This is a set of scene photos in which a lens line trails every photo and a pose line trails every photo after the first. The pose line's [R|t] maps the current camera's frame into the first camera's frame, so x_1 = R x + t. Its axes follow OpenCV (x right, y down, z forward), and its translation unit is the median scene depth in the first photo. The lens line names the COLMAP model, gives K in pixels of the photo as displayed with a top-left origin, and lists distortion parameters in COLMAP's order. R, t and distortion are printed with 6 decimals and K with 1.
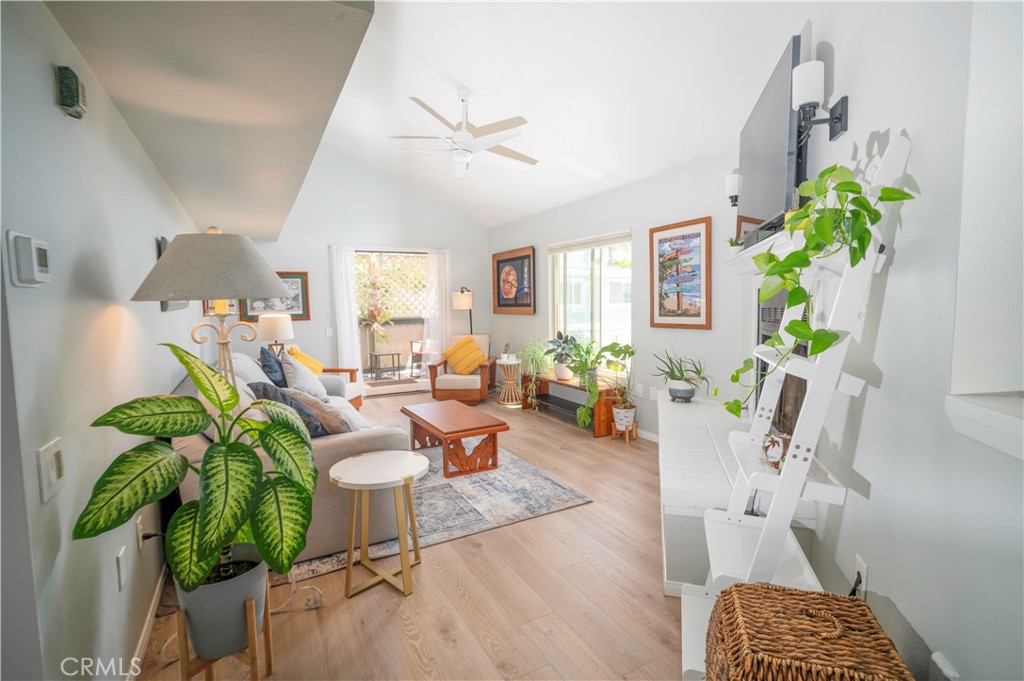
lens RADIAL K [[474.9, 0, 513.5], [0, 474.9, 337.6], [0, 0, 1]] dist [-0.014177, -0.000713]
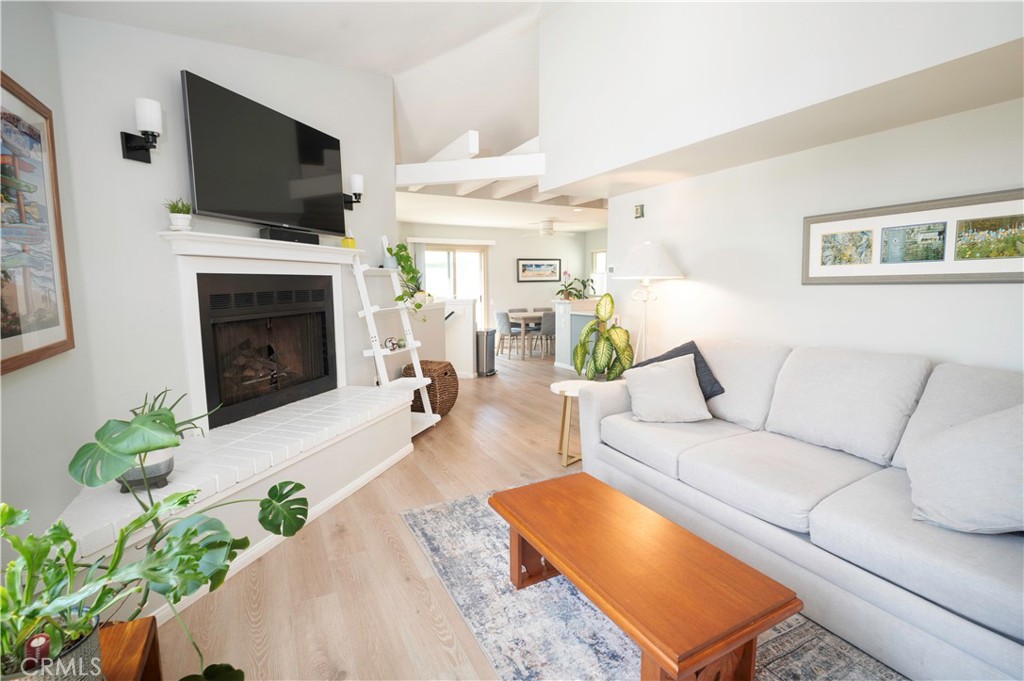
lens RADIAL K [[474.9, 0, 513.6], [0, 474.9, 337.9], [0, 0, 1]] dist [-0.014177, -0.000713]
pose [[-0.999759, 0.017192, 0.013646, -0.052965], [0.019500, 0.981085, 0.192591, -0.120327], [-0.010077, 0.192811, -0.981184, 1.586142]]
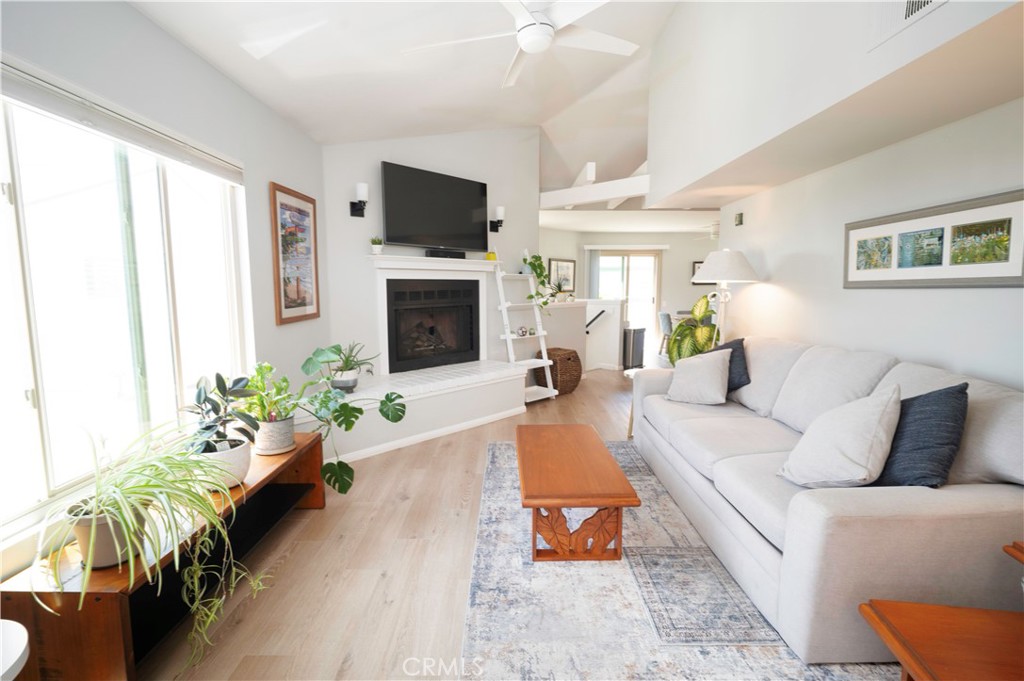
lens RADIAL K [[474.9, 0, 512.2], [0, 474.9, 337.3], [0, 0, 1]] dist [-0.014177, -0.000713]
pose [[-0.882621, -0.036116, 0.468696, -0.423974], [0.050145, 0.984122, 0.170263, -0.131895], [-0.467403, 0.173780, -0.866796, 1.796598]]
